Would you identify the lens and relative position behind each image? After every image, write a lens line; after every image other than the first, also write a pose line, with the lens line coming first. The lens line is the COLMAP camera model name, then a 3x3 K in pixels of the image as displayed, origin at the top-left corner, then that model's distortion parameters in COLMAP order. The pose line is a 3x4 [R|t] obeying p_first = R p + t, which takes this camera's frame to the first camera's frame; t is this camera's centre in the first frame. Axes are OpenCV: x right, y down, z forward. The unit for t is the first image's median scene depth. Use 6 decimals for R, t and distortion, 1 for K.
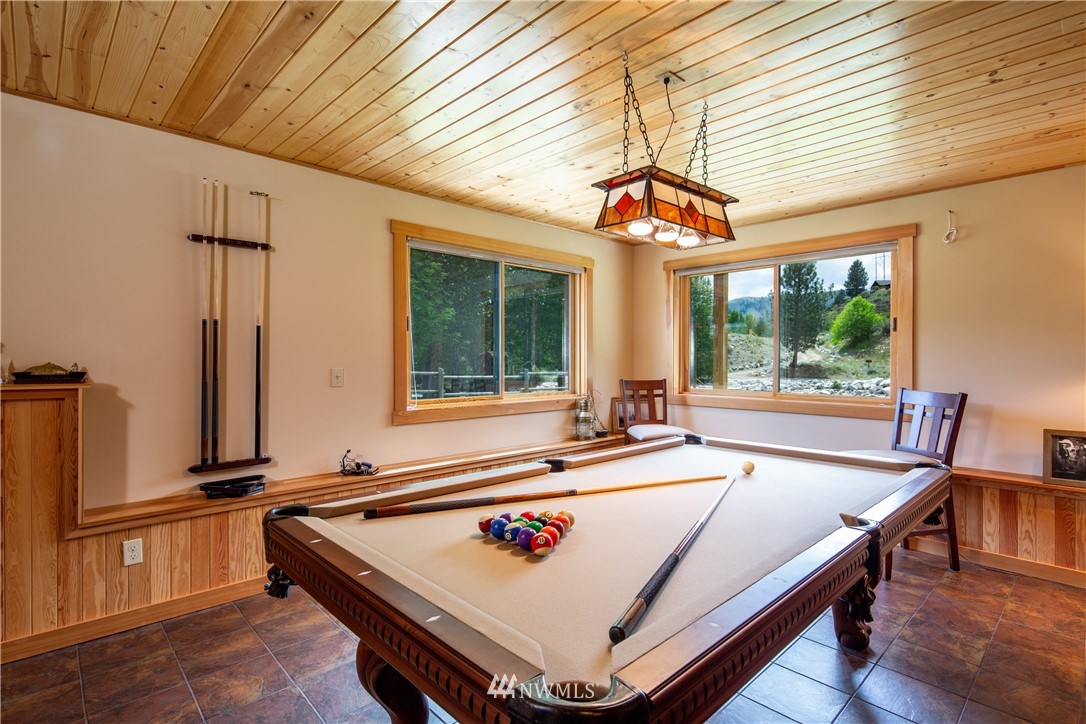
lens RADIAL K [[528.5, 0, 538.1], [0, 528.5, 353.9], [0, 0, 1]] dist [0.001413, -0.002216]
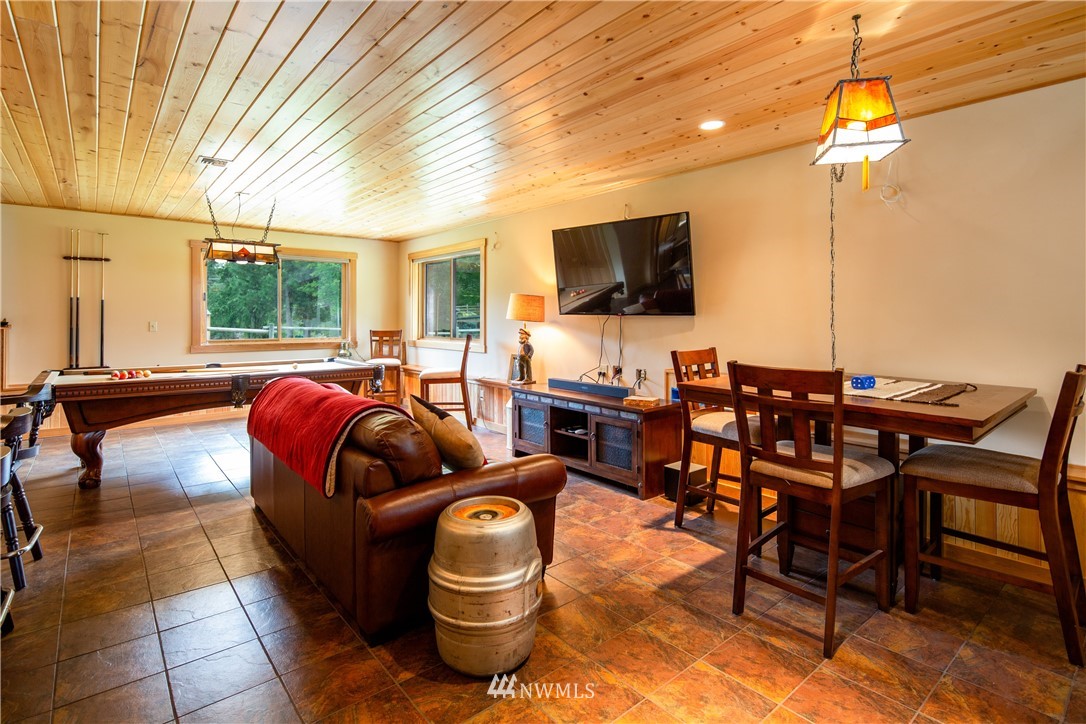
lens RADIAL K [[528.5, 0, 553.9], [0, 528.5, 321.6], [0, 0, 1]] dist [0.001413, -0.002216]
pose [[0.998964, 0.001663, -0.045484, 1.259128], [-0.001044, 0.999906, 0.013646, 0.001163], [0.045502, -0.013584, 0.998872, -0.904176]]
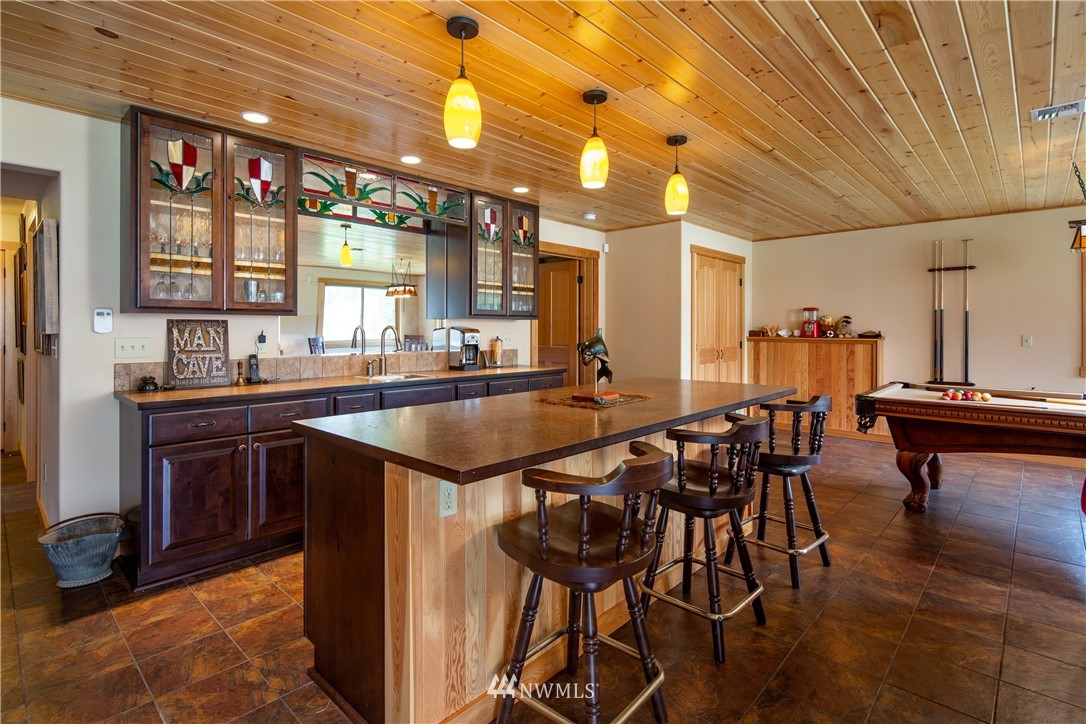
lens RADIAL K [[528.5, 0, 535.7], [0, 528.5, 327.9], [0, 0, 1]] dist [0.001413, -0.002216]
pose [[0.054152, -0.001766, -0.998531, 1.234920], [0.005116, 0.999986, -0.001491, 0.001763], [0.998520, -0.005028, 0.054160, -0.600108]]
